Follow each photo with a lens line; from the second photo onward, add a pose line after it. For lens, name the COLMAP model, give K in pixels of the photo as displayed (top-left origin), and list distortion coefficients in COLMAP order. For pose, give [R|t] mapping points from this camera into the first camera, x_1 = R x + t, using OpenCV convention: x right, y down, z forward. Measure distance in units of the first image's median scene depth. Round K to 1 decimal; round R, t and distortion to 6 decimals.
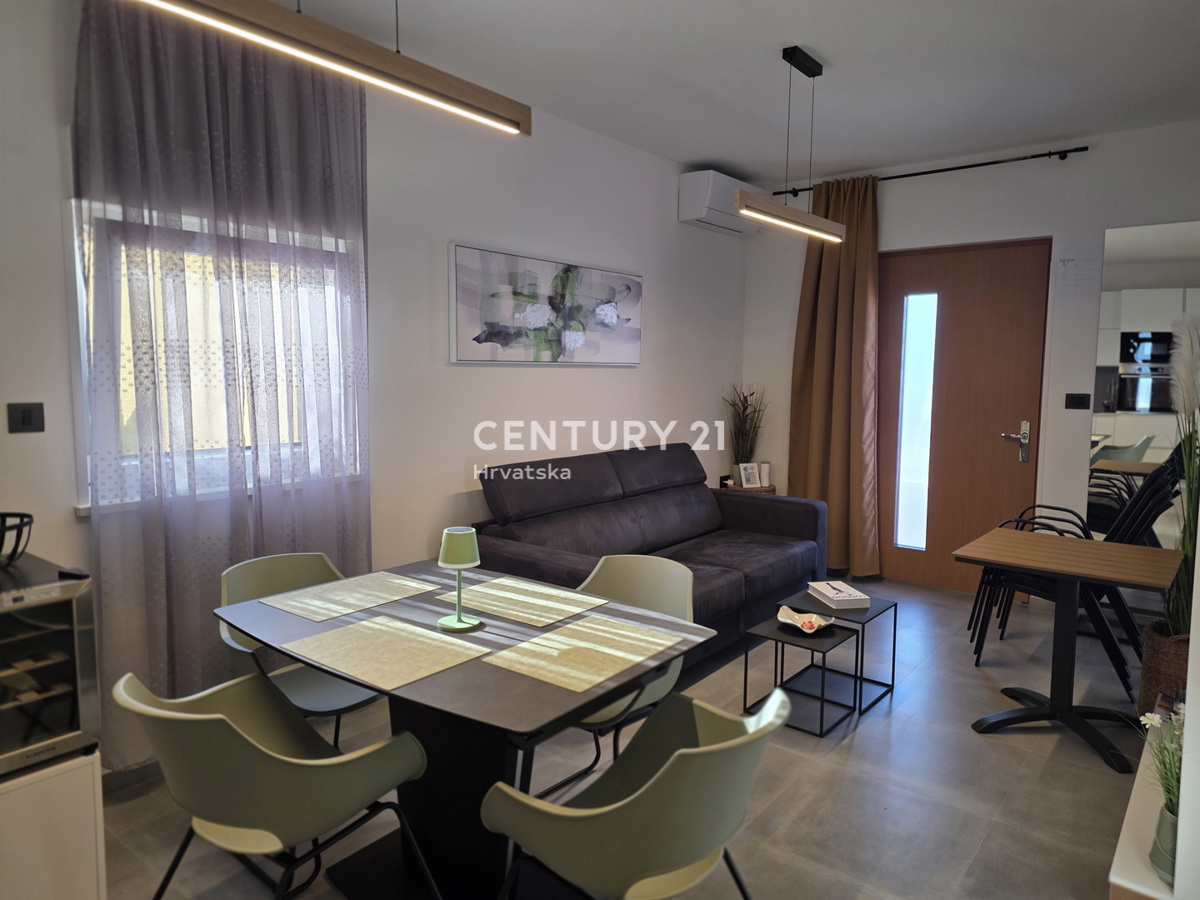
lens RADIAL K [[785.7, 0, 619.1], [0, 785.7, 450.7], [0, 0, 1]] dist [0.058342, -0.014373]
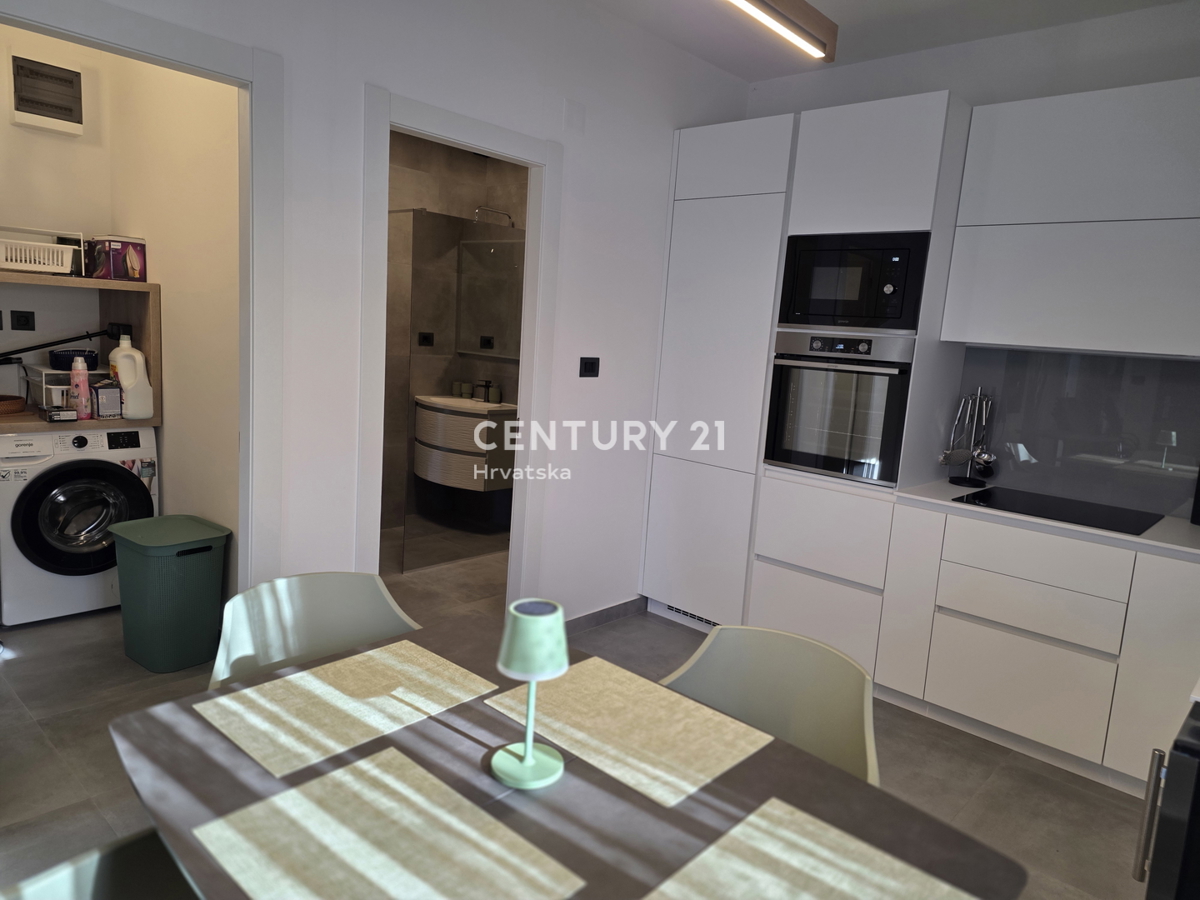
lens RADIAL K [[785.7, 0, 620.3], [0, 785.7, 441.2], [0, 0, 1]] dist [0.058342, -0.014373]
pose [[-0.994063, -0.085627, 0.067134, -0.272578], [-0.066037, 0.965156, 0.253205, -0.153431], [-0.086476, 0.247268, -0.965080, 1.399910]]
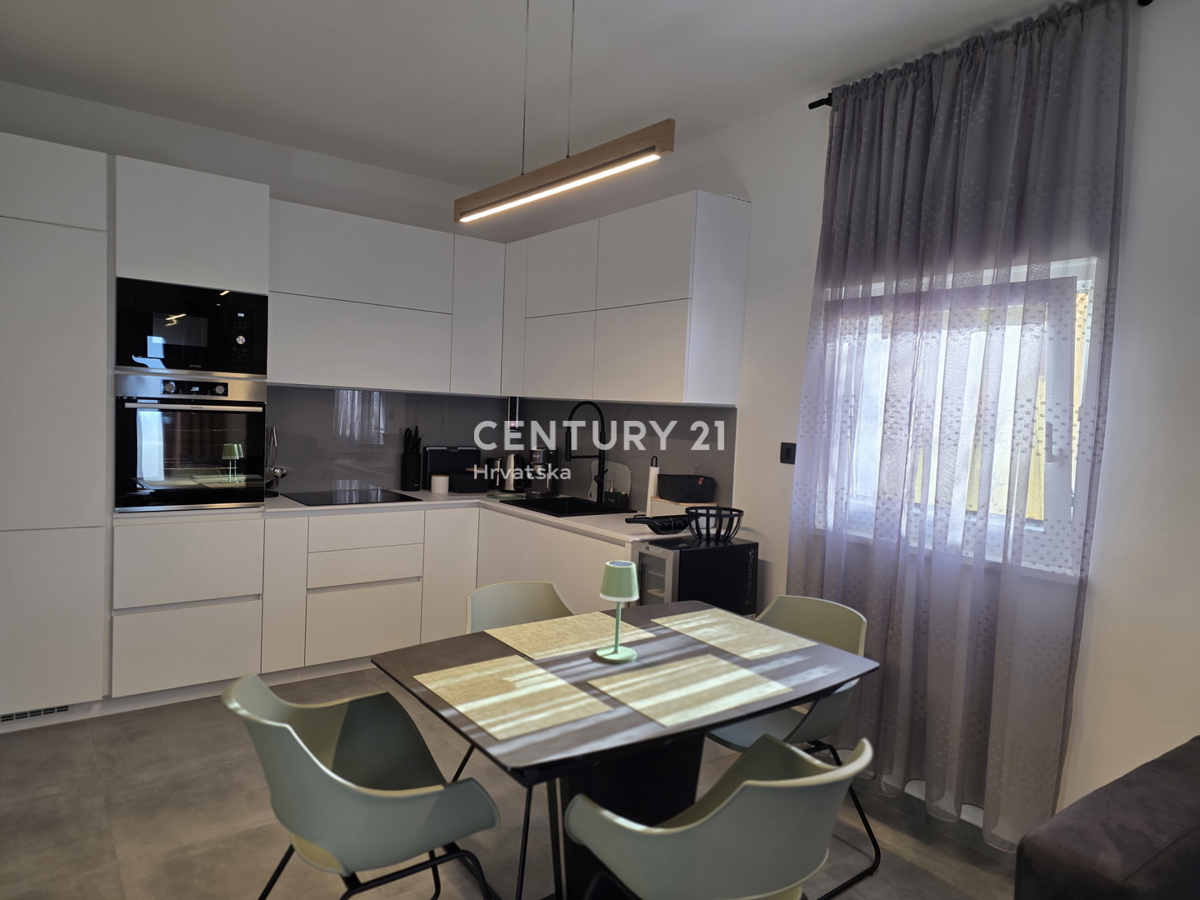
lens RADIAL K [[785.7, 0, 593.6], [0, 785.7, 449.9], [0, 0, 1]] dist [0.058342, -0.014373]
pose [[-0.280117, 0.039477, -0.959154, 0.722971], [-0.152296, 0.984673, 0.085004, -0.117096], [0.947808, 0.169886, -0.269812, 1.123110]]
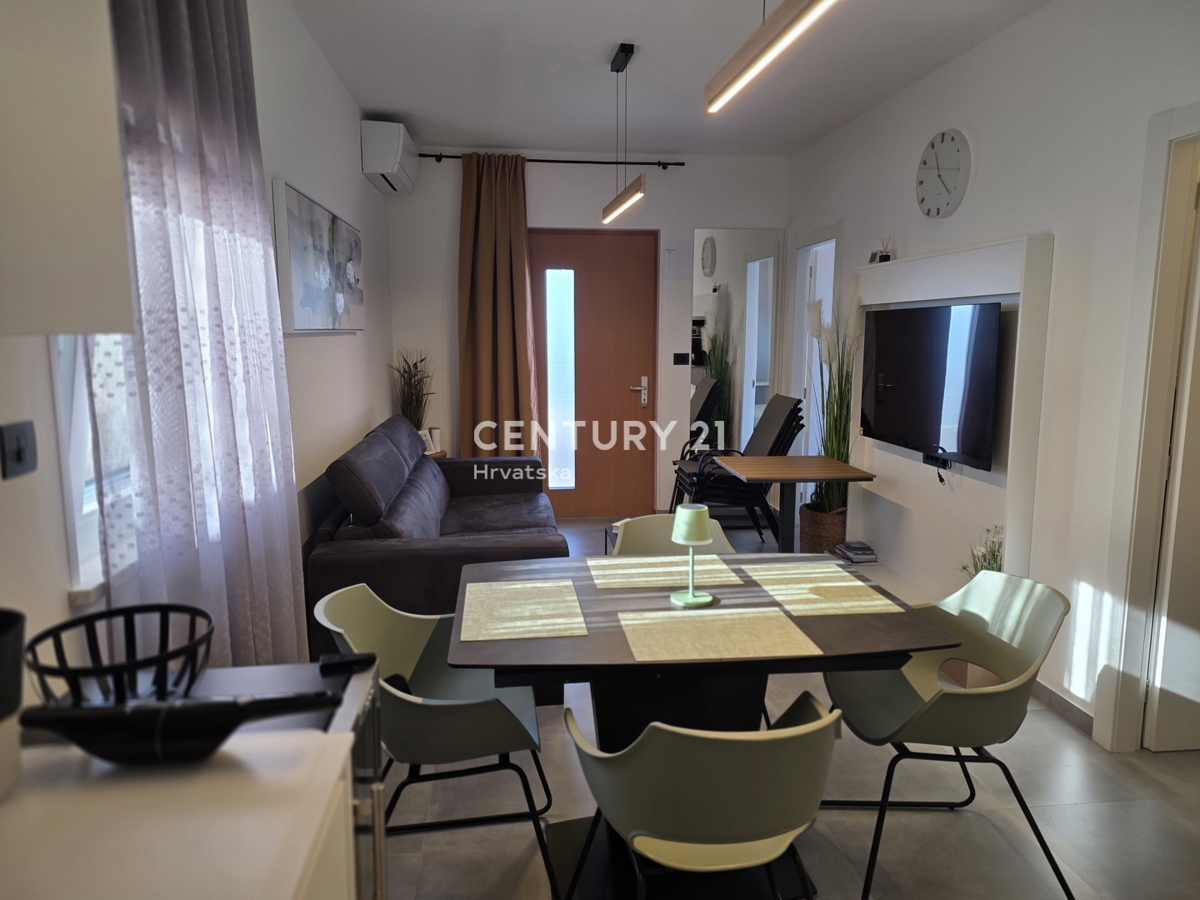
lens RADIAL K [[785.7, 0, 591.3], [0, 785.7, 449.0], [0, 0, 1]] dist [0.058342, -0.014373]
pose [[0.717304, -0.110480, 0.687946, -0.903385], [0.077222, 0.993872, 0.079093, -0.057635], [-0.692468, -0.003609, 0.721439, 0.339947]]
